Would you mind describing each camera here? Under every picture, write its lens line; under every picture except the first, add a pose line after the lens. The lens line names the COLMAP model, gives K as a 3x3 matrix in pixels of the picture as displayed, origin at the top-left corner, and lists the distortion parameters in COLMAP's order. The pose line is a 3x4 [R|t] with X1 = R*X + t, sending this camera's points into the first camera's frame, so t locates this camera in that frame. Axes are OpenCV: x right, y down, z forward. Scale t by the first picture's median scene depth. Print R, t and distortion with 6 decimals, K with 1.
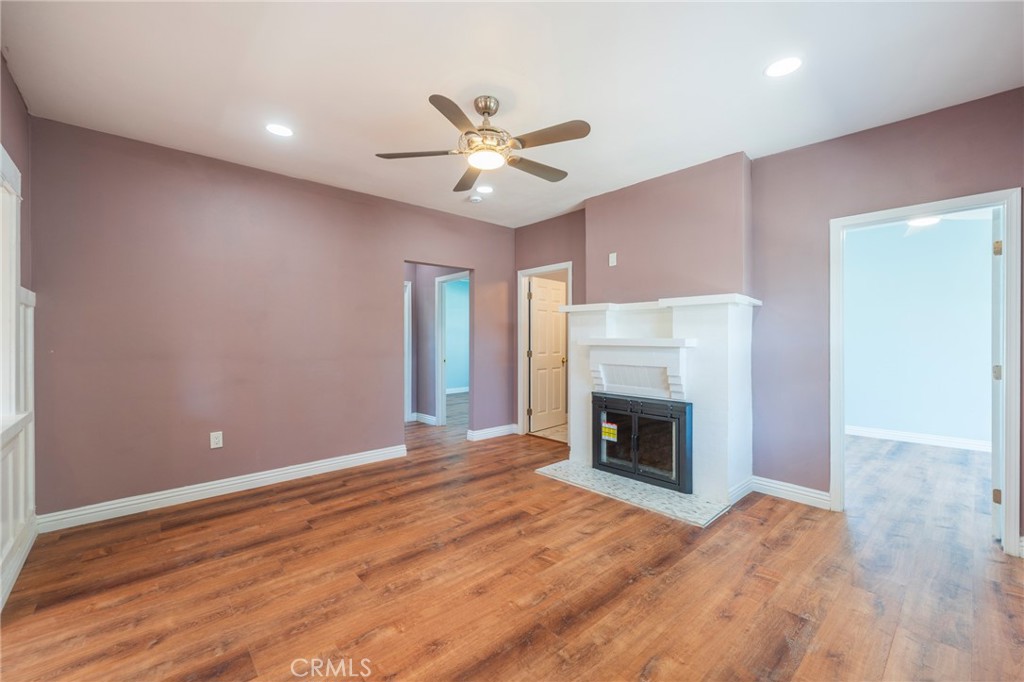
lens RADIAL K [[420.1, 0, 510.6], [0, 420.1, 343.1], [0, 0, 1]] dist [0.003489, 0.000135]
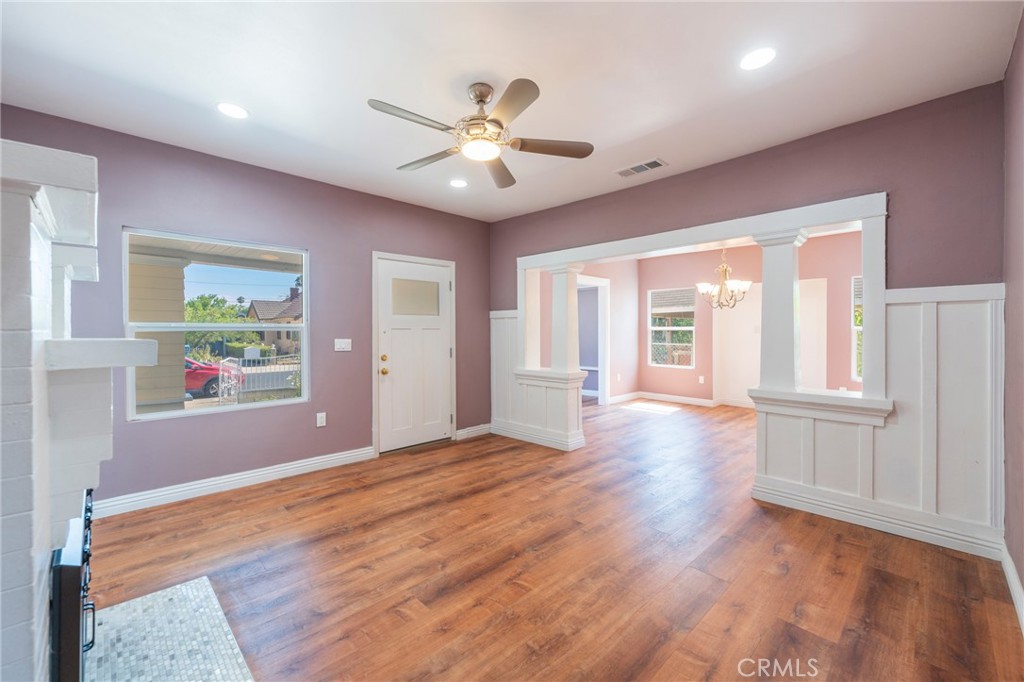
lens RADIAL K [[420.1, 0, 510.8], [0, 420.1, 335.2], [0, 0, 1]] dist [0.003489, 0.000135]
pose [[-0.999138, 0.001837, -0.041467, -0.088179], [0.001345, 0.999928, 0.011905, -0.028120], [0.041486, 0.011839, -0.999069, 2.054793]]
